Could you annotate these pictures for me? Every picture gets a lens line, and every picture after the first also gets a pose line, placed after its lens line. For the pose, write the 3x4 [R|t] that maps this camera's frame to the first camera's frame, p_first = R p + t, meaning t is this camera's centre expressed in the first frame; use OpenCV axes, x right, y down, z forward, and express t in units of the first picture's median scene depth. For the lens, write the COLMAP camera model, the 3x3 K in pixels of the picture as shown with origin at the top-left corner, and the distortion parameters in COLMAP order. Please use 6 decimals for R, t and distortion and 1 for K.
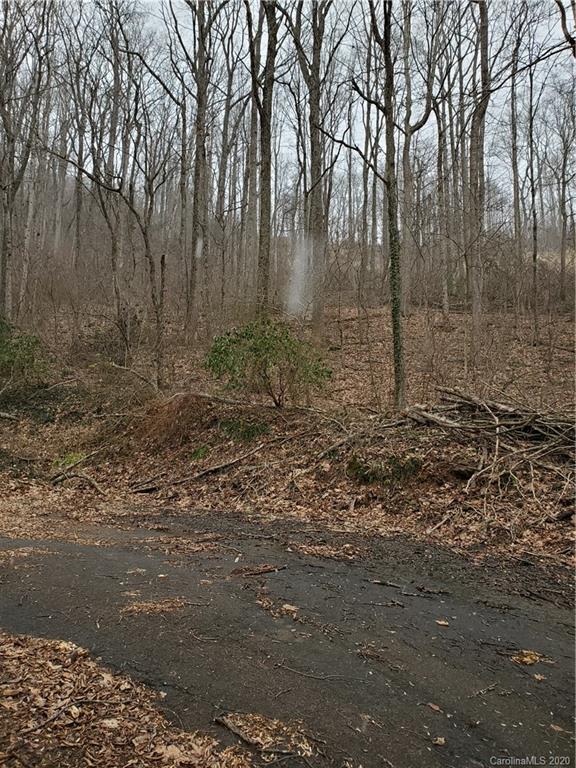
lens RADIAL K [[580.5, 0, 288.0], [0, 580.5, 384.0], [0, 0, 1]] dist [0.031947, 0.007564]
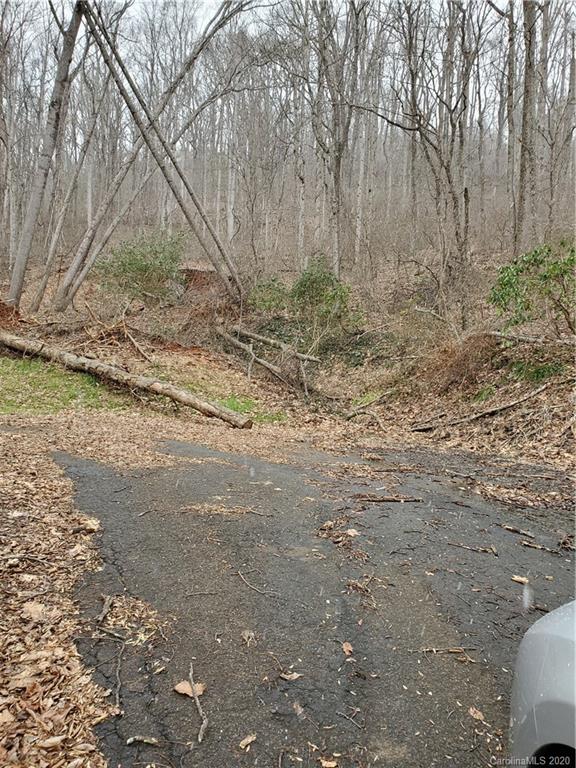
lens RADIAL K [[578.5, 0, 287.8], [0, 578.5, 390.0], [0, 0, 1]] dist [0.027719, 0.002690]
pose [[0.843762, 0.018734, -0.536390, 0.092890], [0.035032, 0.995337, 0.089869, 0.016847], [0.535573, -0.094619, 0.839172, 0.045806]]
